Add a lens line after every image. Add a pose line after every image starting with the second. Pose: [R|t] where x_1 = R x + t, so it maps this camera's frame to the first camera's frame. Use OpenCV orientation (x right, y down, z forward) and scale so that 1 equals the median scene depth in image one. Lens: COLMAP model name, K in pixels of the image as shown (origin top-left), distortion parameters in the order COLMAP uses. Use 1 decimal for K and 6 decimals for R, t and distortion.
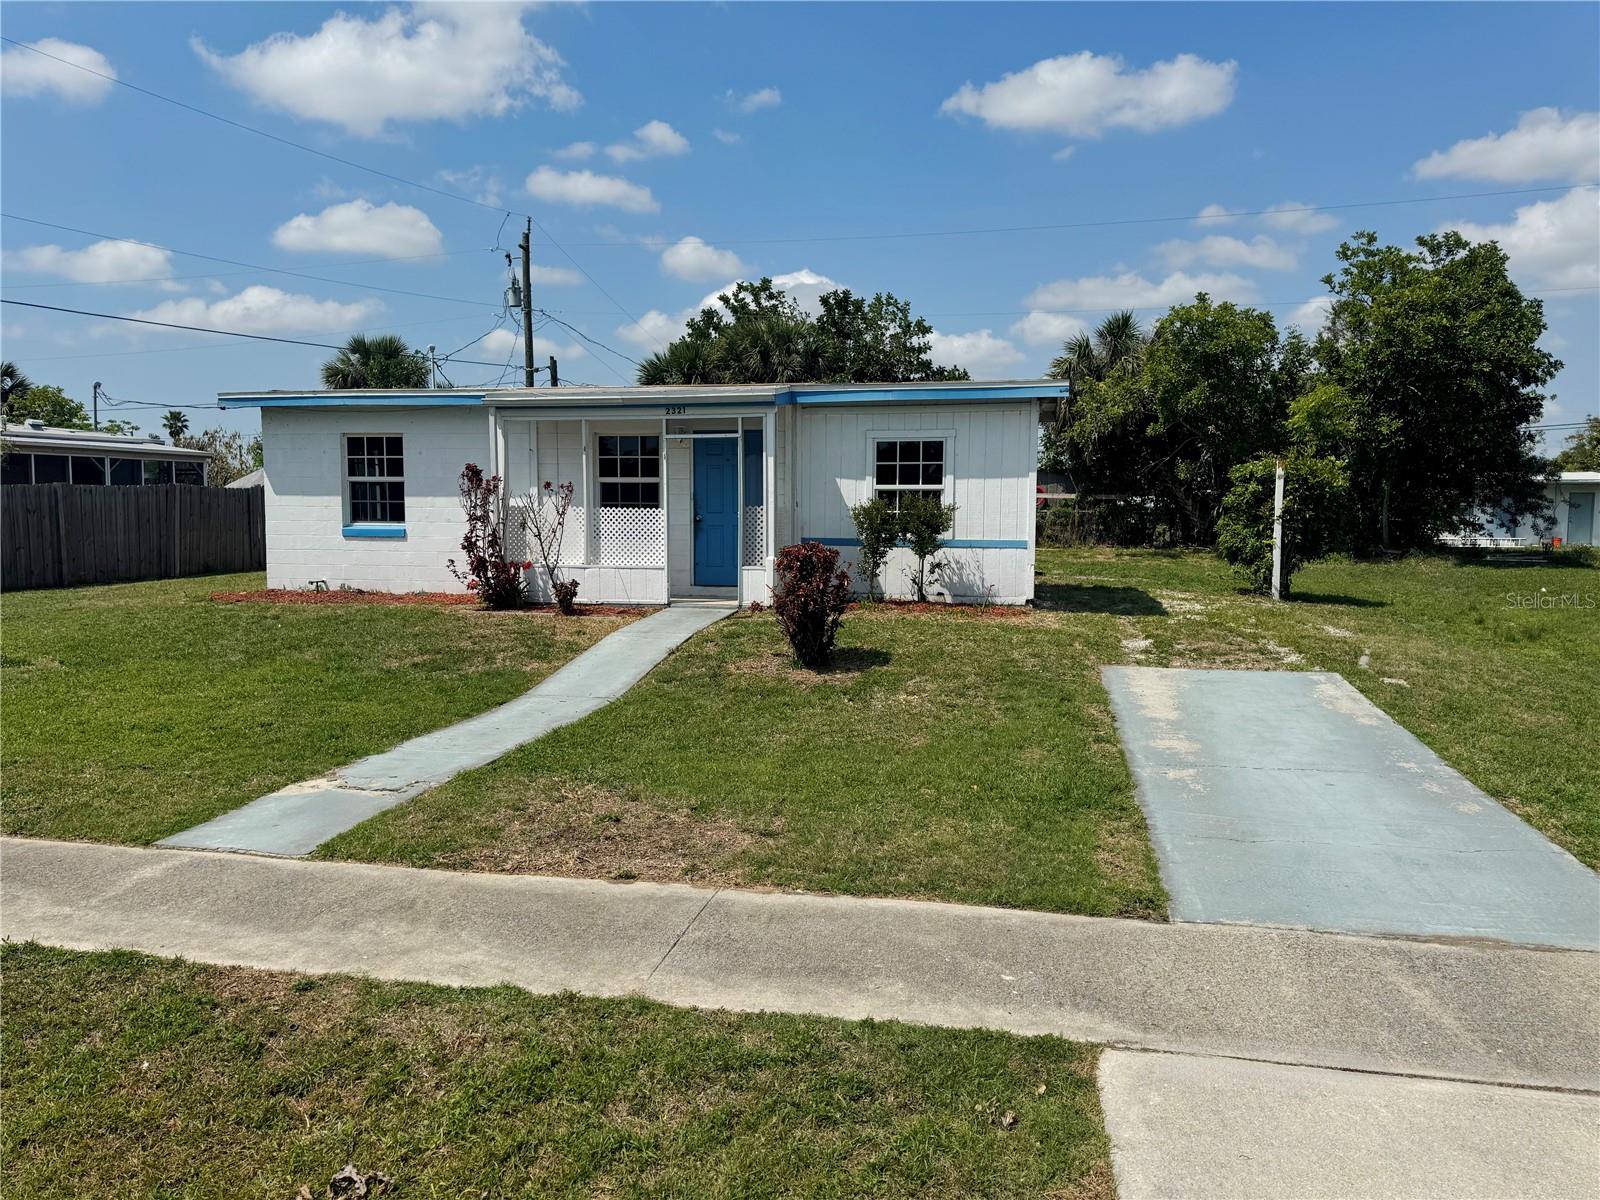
lens RADIAL K [[1144.1, 0, 792.9], [0, 1144.1, 596.4], [0, 0, 1]] dist [0.048358, -0.066698]
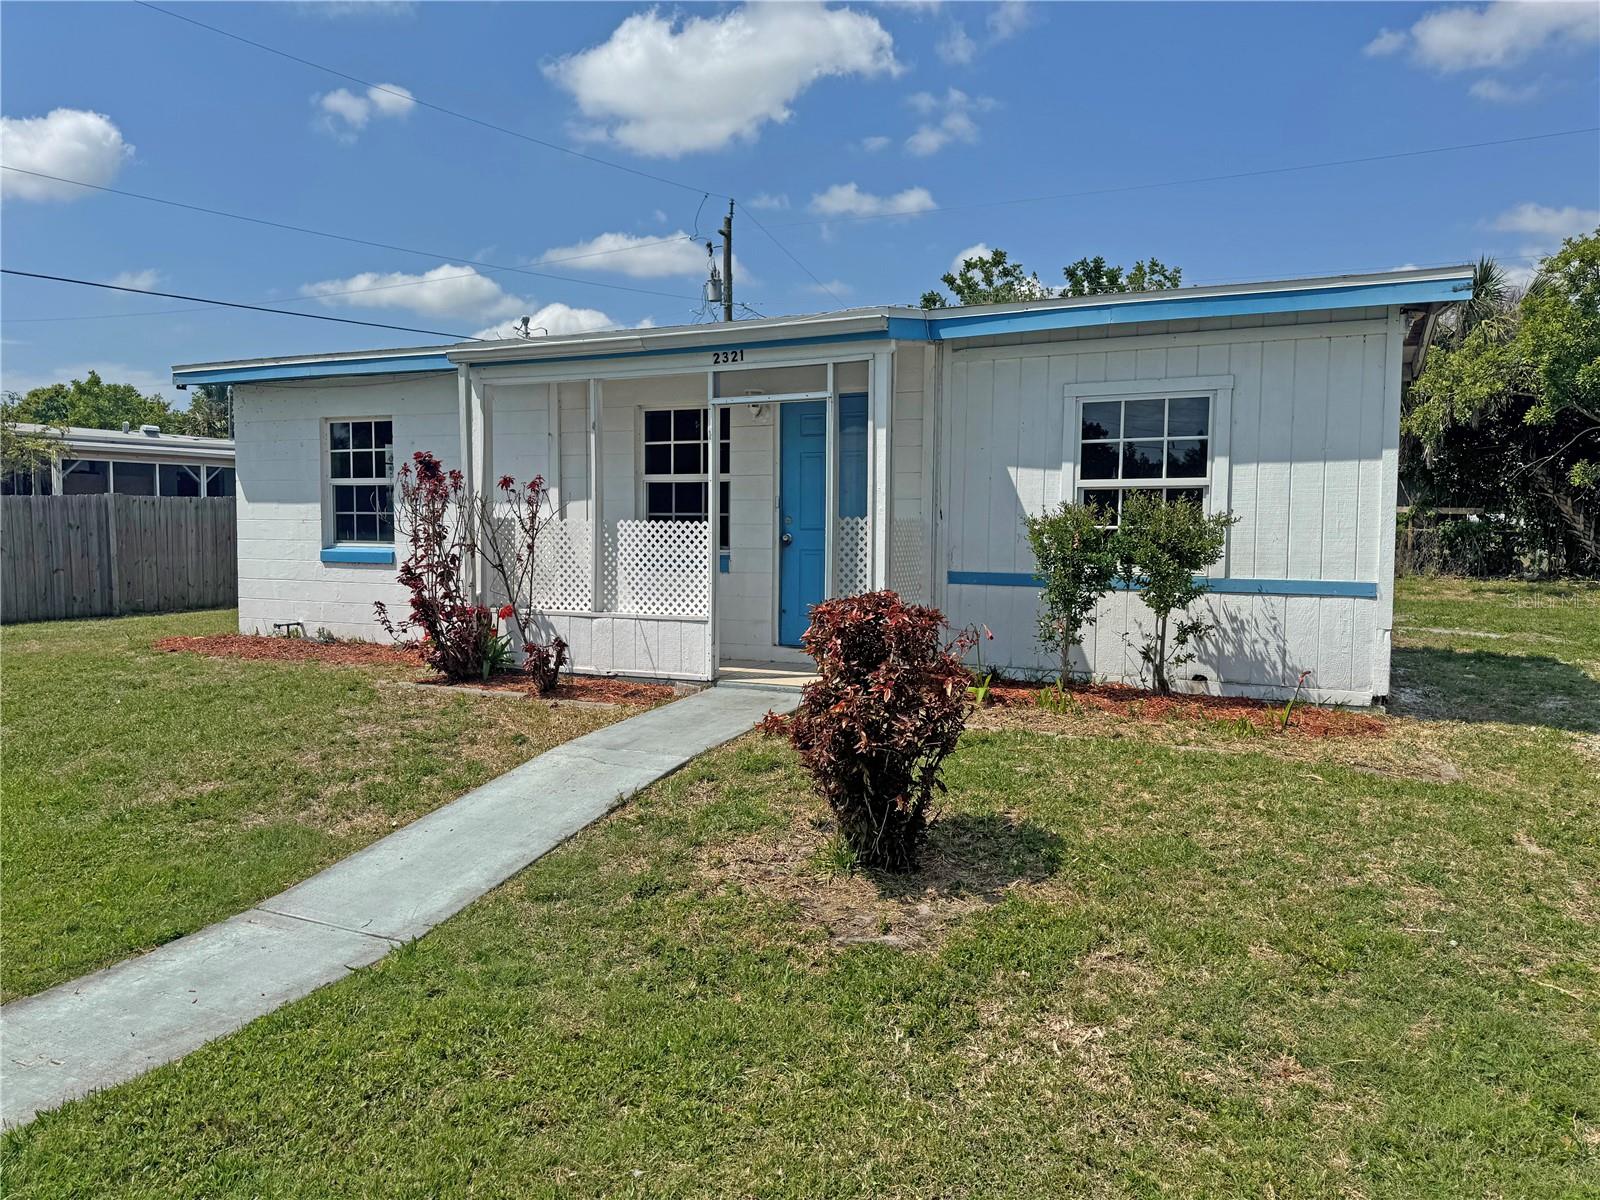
lens RADIAL K [[1144.1, 0, 782.6], [0, 1144.1, 605.1], [0, 0, 1]] dist [0.048358, -0.066698]
pose [[0.972314, 0.017289, -0.233037, 0.061812], [-0.019467, 0.999786, -0.007051, -0.028456], [0.232865, 0.011393, 0.972442, 0.411664]]
